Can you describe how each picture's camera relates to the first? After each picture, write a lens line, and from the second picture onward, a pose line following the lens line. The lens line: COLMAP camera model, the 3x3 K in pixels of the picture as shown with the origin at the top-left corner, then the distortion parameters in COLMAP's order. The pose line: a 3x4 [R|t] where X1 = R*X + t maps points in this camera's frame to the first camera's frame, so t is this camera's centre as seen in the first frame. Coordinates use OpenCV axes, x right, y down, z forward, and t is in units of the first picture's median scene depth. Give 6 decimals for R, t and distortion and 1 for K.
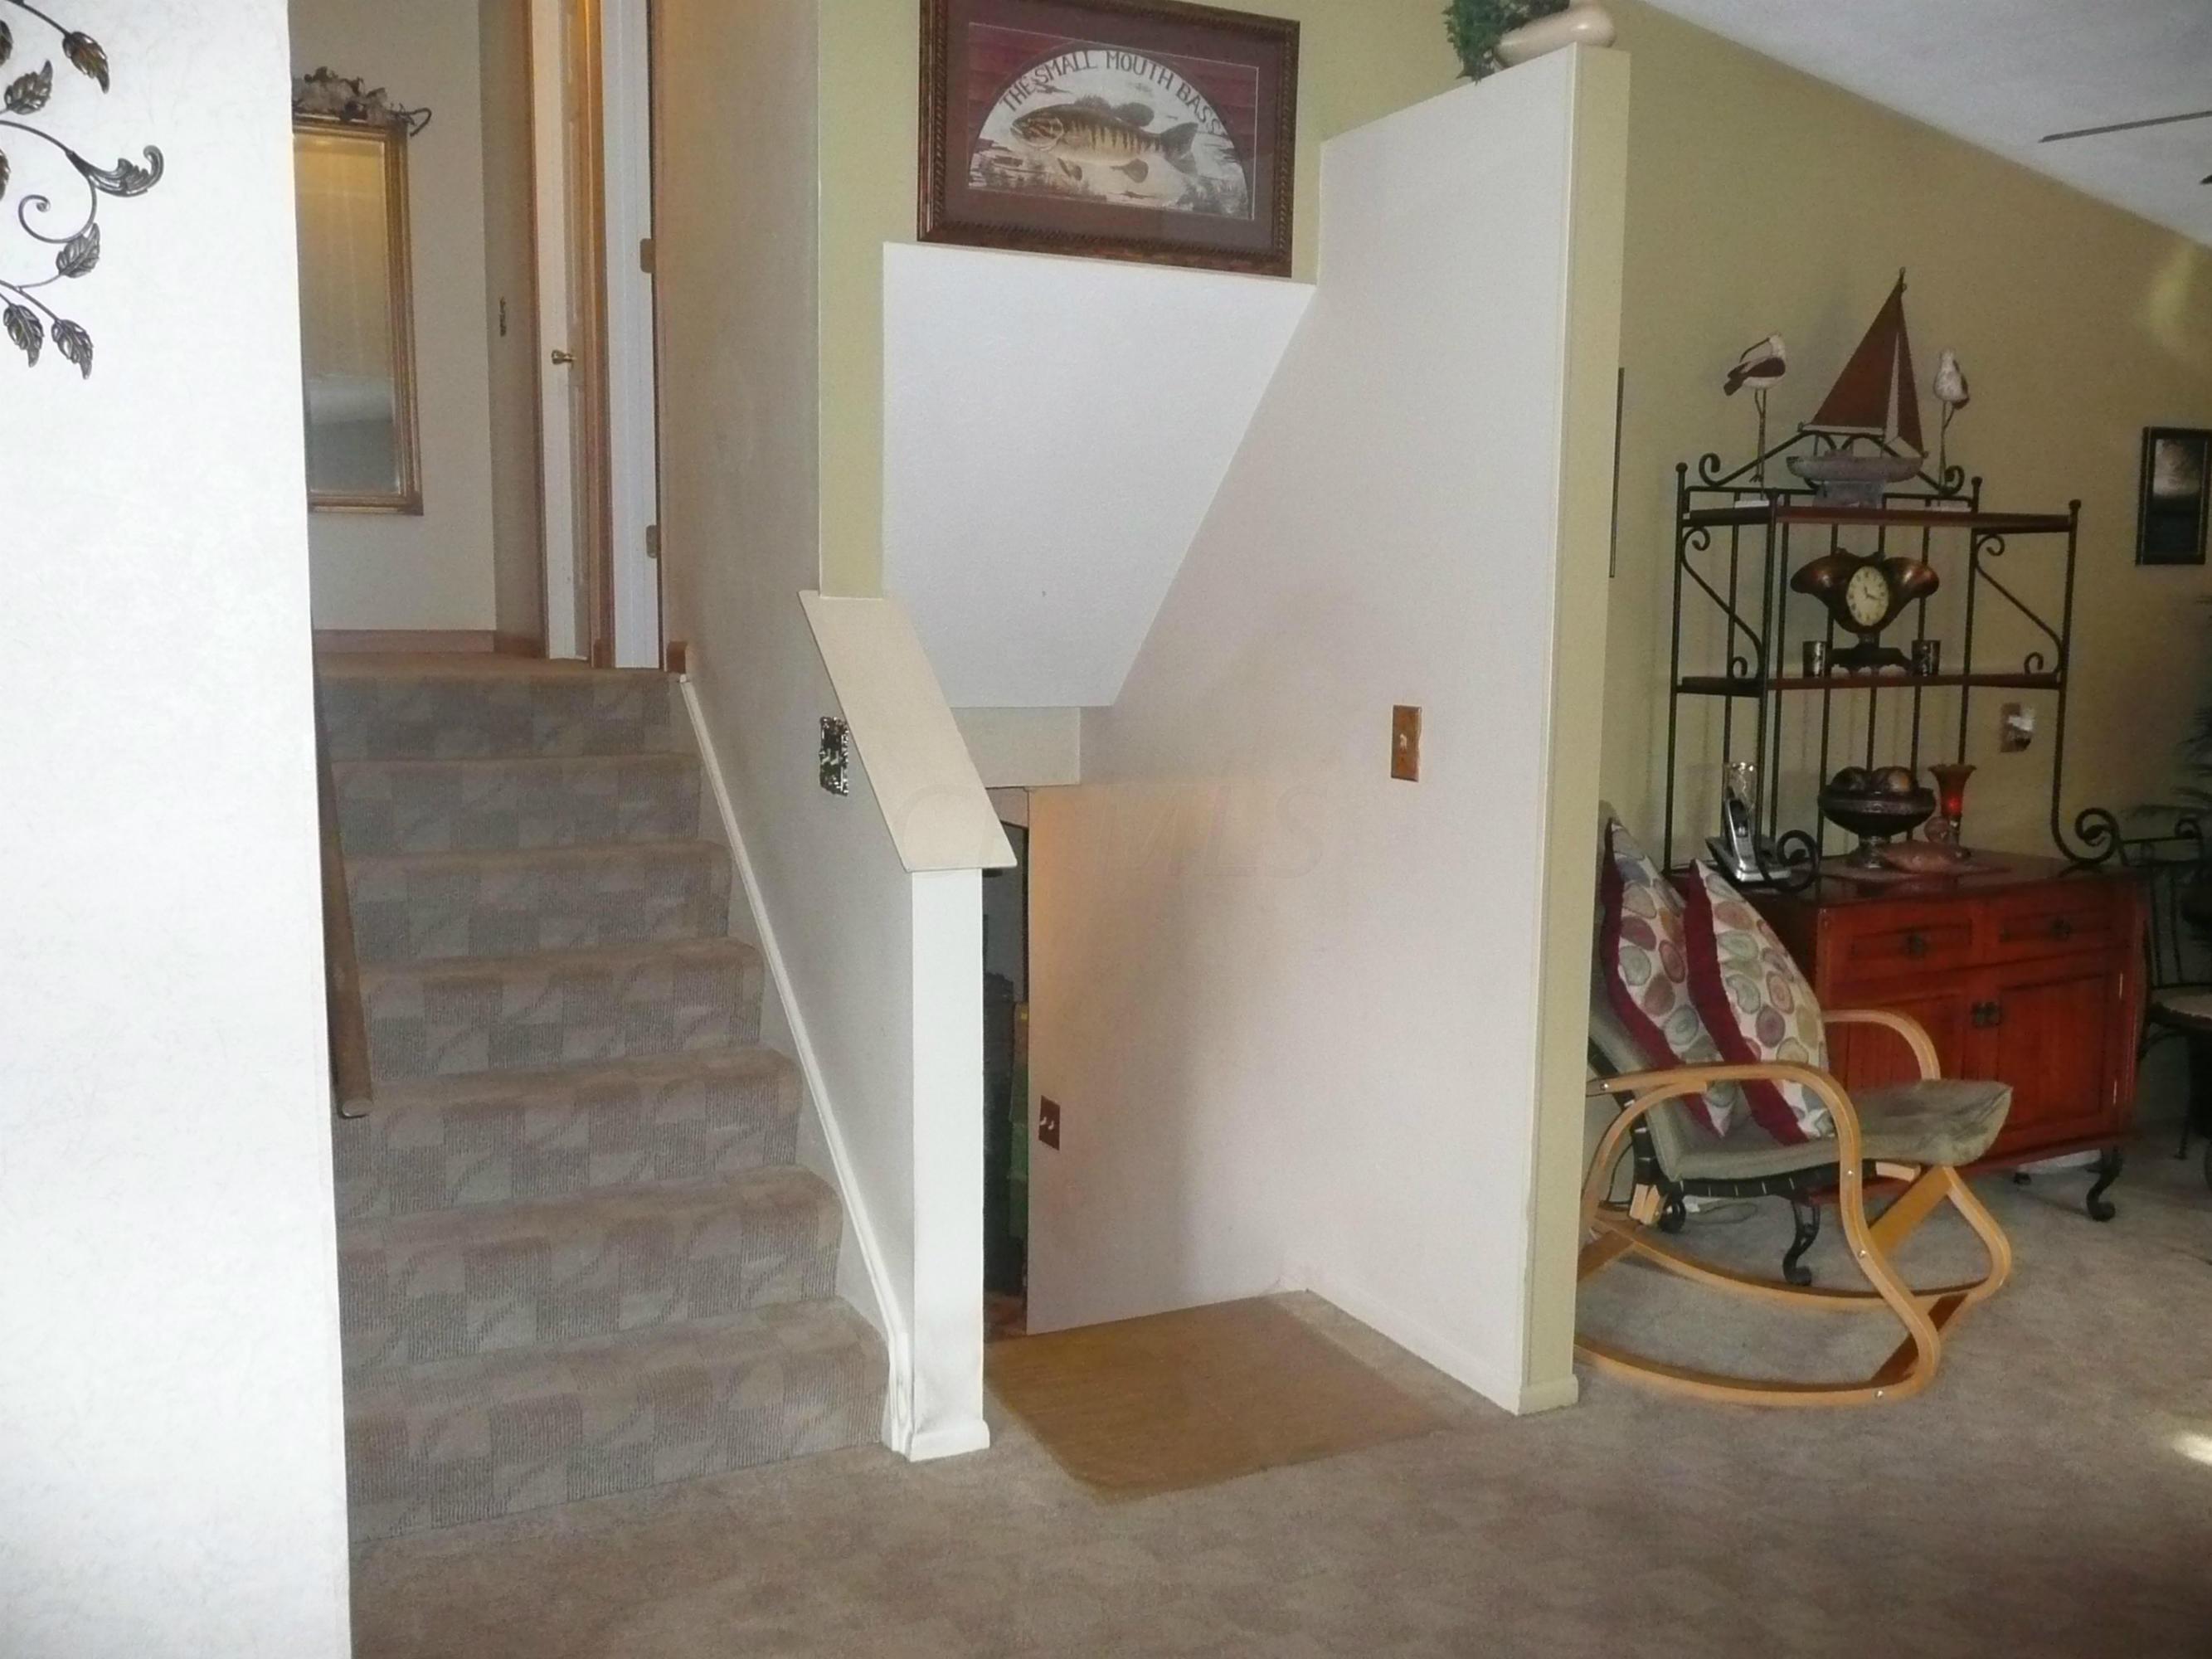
lens RADIAL K [[1864.2, 0, 1108.8], [0, 1864.2, 836.9], [0, 0, 1]] dist [-0.037648, 0.042009]
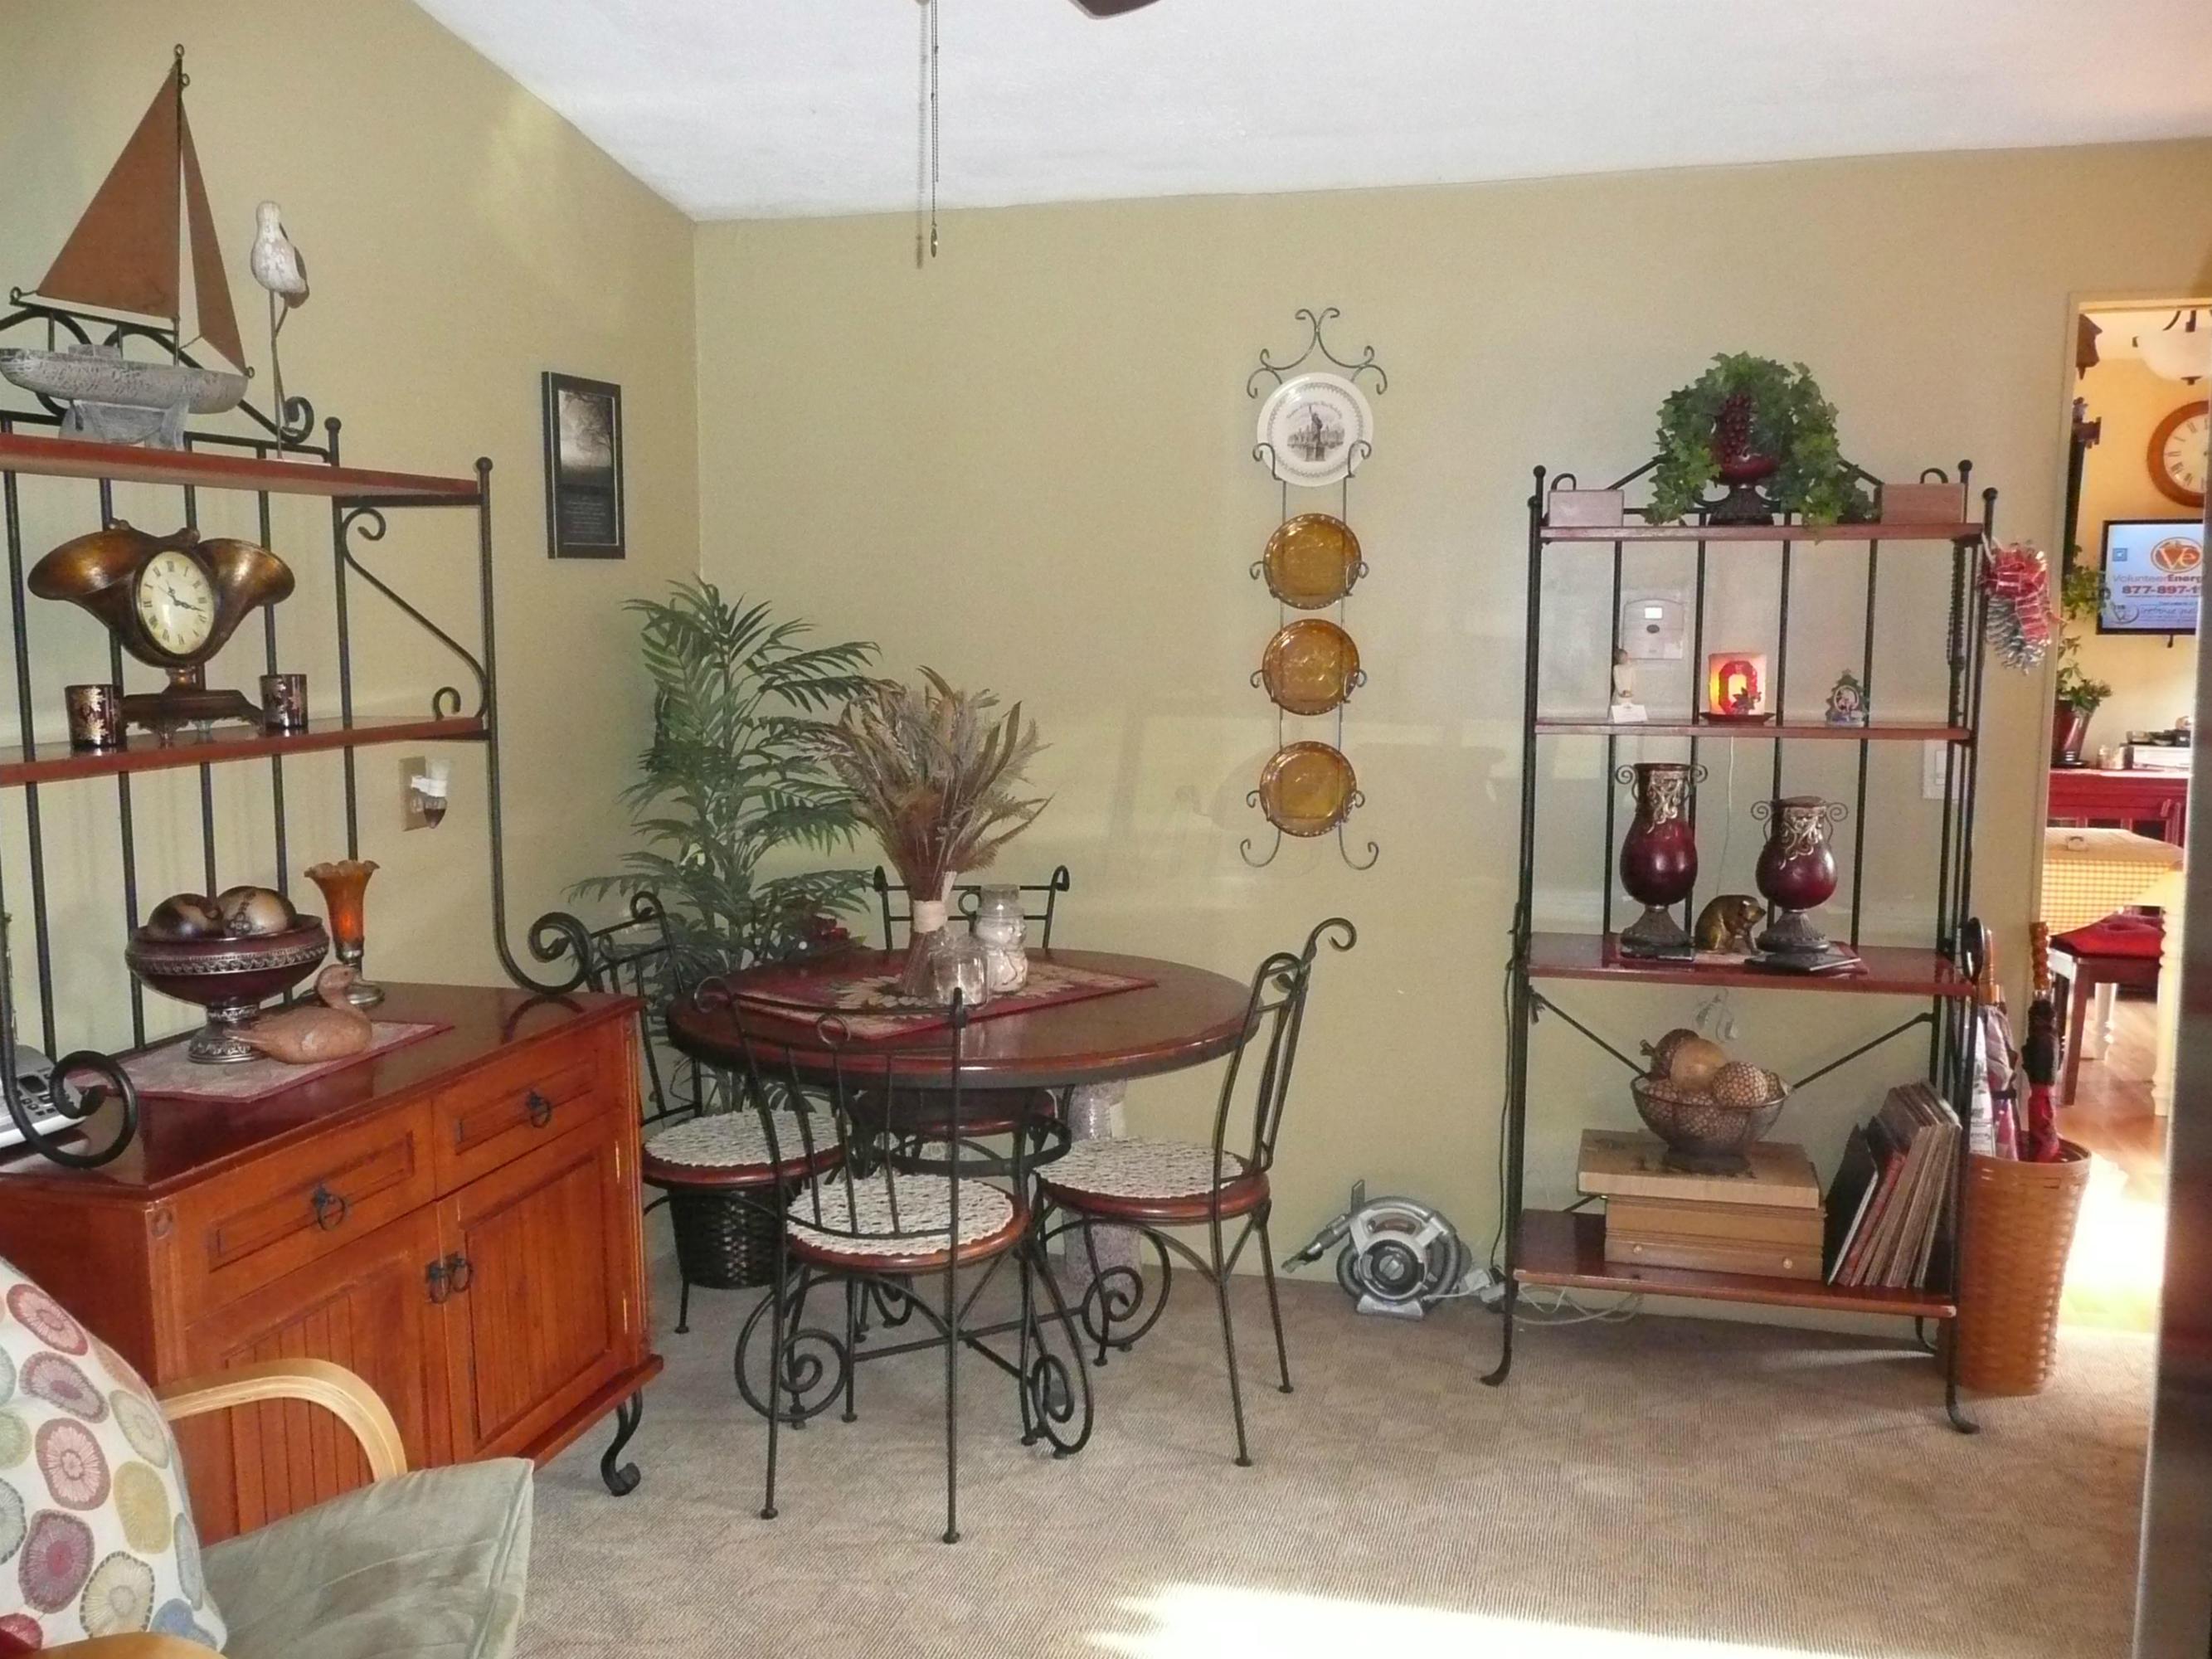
lens RADIAL K [[1864.2, 0, 1108.8], [0, 1864.2, 836.9], [0, 0, 1]] dist [-0.037648, 0.042009]
pose [[0.662583, -0.093083, 0.743182, 0.161358], [0.091441, 0.994878, 0.043084, -0.054176], [-0.743386, 0.039411, 0.667701, 0.389135]]
